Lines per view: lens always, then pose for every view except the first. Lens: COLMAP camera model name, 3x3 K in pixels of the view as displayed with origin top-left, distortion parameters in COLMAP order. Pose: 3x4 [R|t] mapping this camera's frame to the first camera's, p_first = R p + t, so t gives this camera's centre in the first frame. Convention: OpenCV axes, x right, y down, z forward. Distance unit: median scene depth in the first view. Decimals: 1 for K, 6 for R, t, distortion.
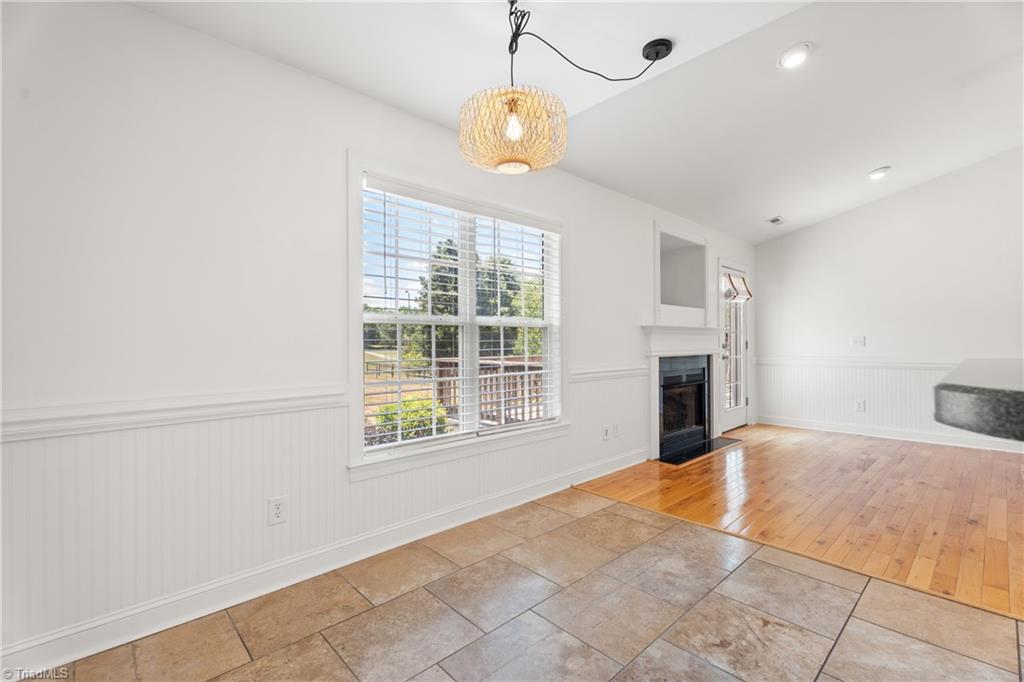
lens RADIAL K [[456.4, 0, 512.0], [0, 456.4, 341.0], [0, 0, 1]] dist [0.000367, -0.000115]
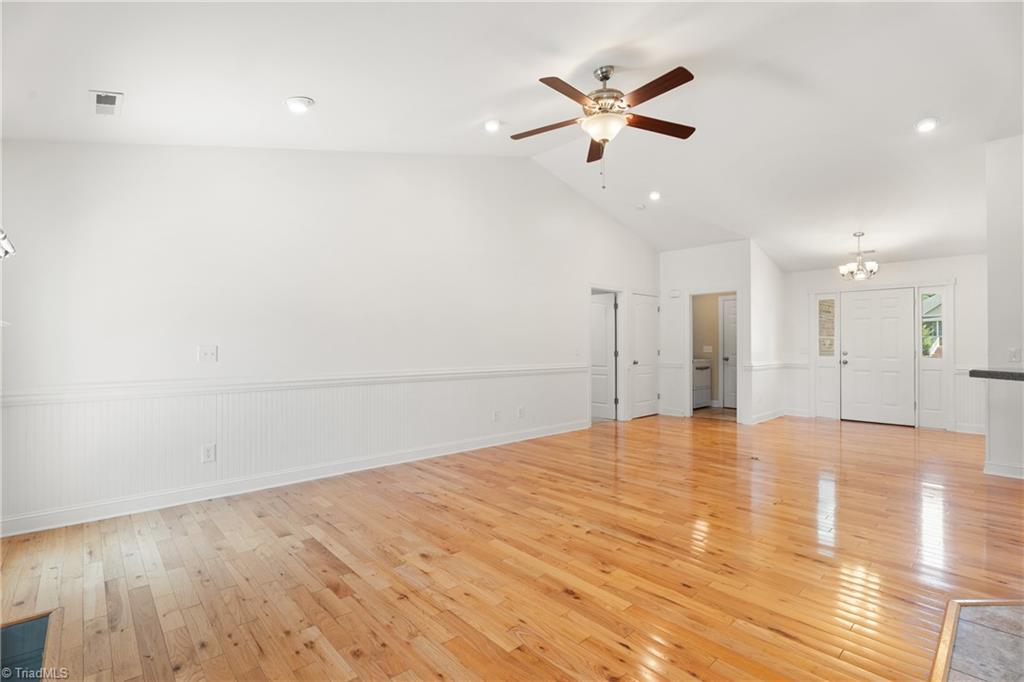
lens RADIAL K [[467.8, 0, 512.0], [0, 467.8, 341.0], [0, 0, 1]] dist [-0.019475, -0.000036]
pose [[0.008930, 0.009109, 0.999919, 0.257463], [-0.004630, 0.999948, -0.009068, -0.031785], [-0.999949, -0.004548, 0.008972, 1.322587]]
